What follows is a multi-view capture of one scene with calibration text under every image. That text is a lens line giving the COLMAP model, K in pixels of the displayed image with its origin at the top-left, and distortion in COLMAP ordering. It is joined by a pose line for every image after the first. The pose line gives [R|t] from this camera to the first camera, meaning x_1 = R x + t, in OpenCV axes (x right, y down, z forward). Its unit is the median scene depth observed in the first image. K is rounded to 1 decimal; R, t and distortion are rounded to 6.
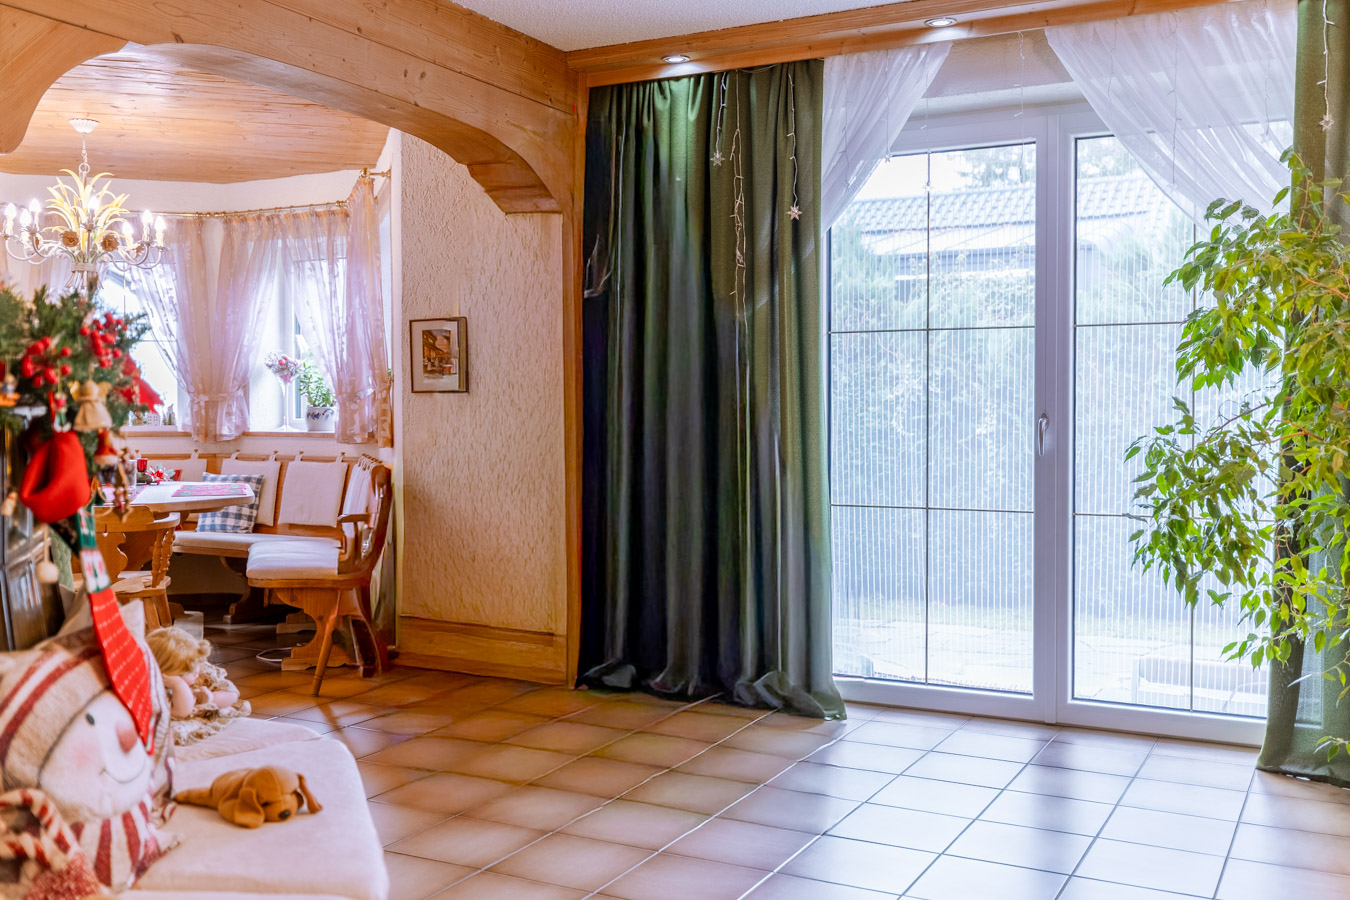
lens RADIAL K [[1338.0, 0, 675.0], [0, 1338.0, 450.0], [0, 0, 1]] dist [-0.005682, 0.019735]
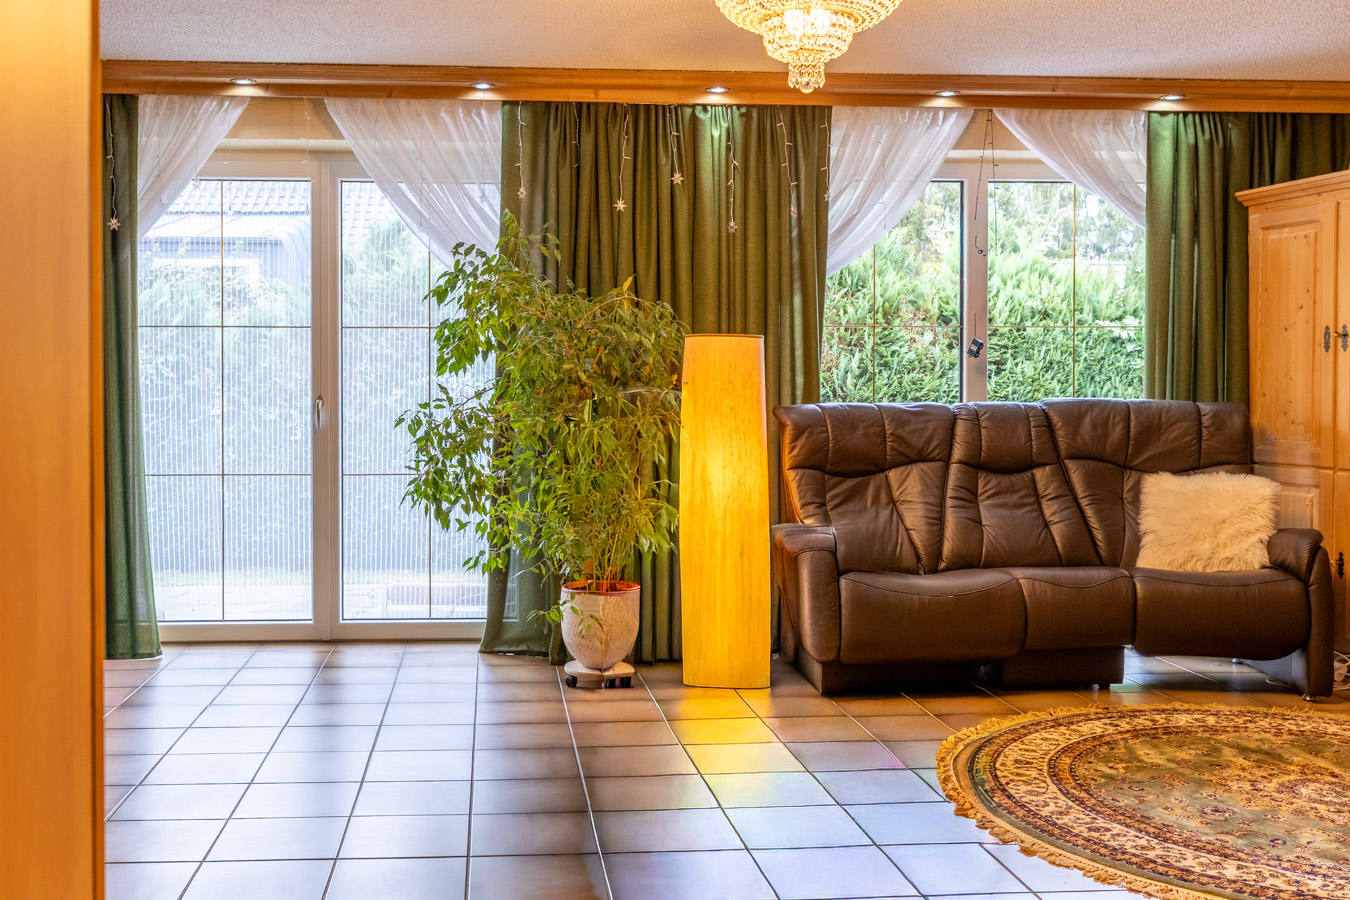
lens RADIAL K [[1338.0, 0, 675.0], [0, 1338.0, 450.0], [0, 0, 1]] dist [-0.005682, 0.019735]
pose [[0.814307, -0.026405, 0.579833, -0.176680], [0.019263, 0.999644, 0.018471, 0.007567], [-0.580114, -0.003871, 0.814526, -0.215917]]
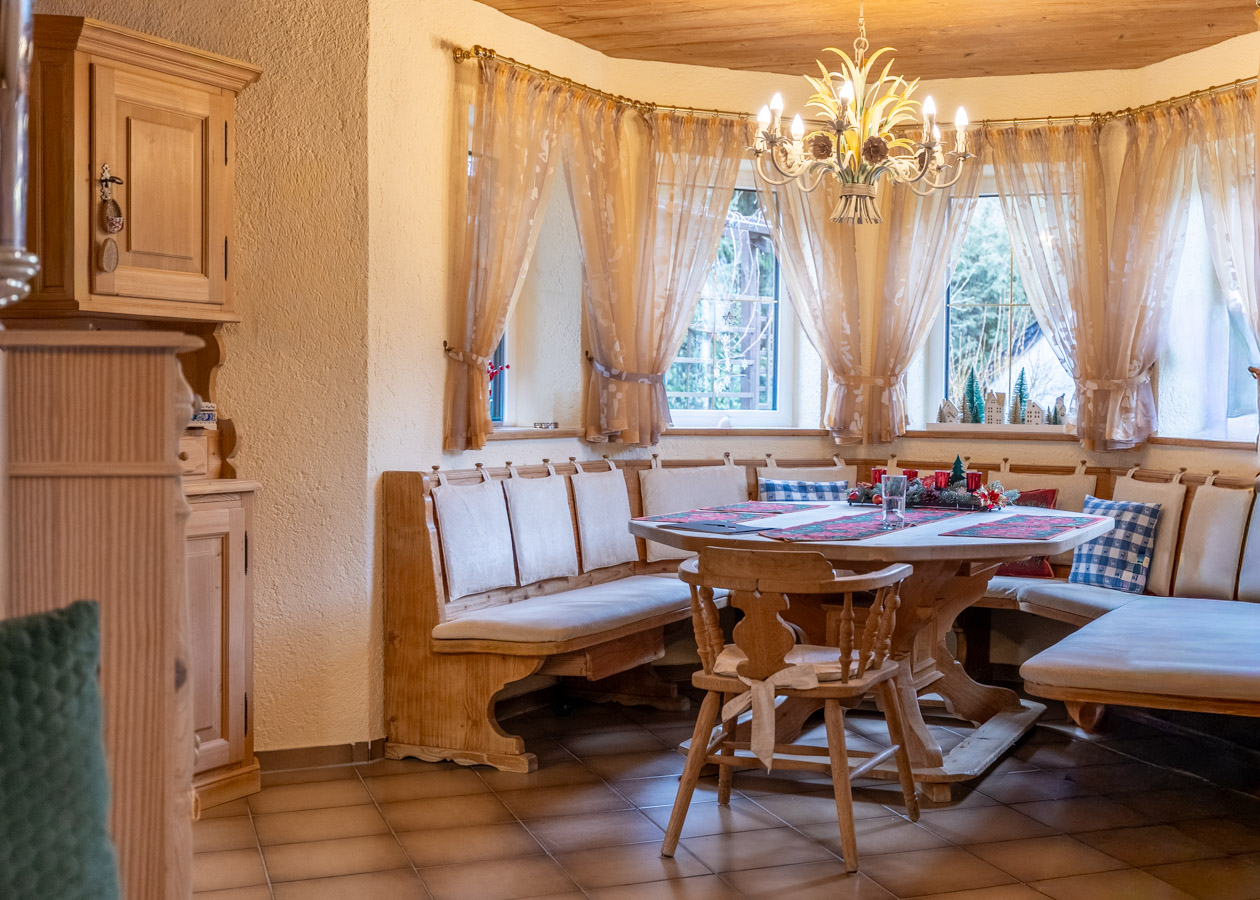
lens RADIAL K [[1816.3, 0, 630.0], [0, 1816.3, 450.0], [0, 0, 1]] dist [0.006497, 0.003448]
pose [[0.797056, 0.032295, -0.603041, 0.024308], [-0.035566, 0.999346, 0.006510, -0.005116], [0.602857, 0.016259, 0.797683, 0.159603]]
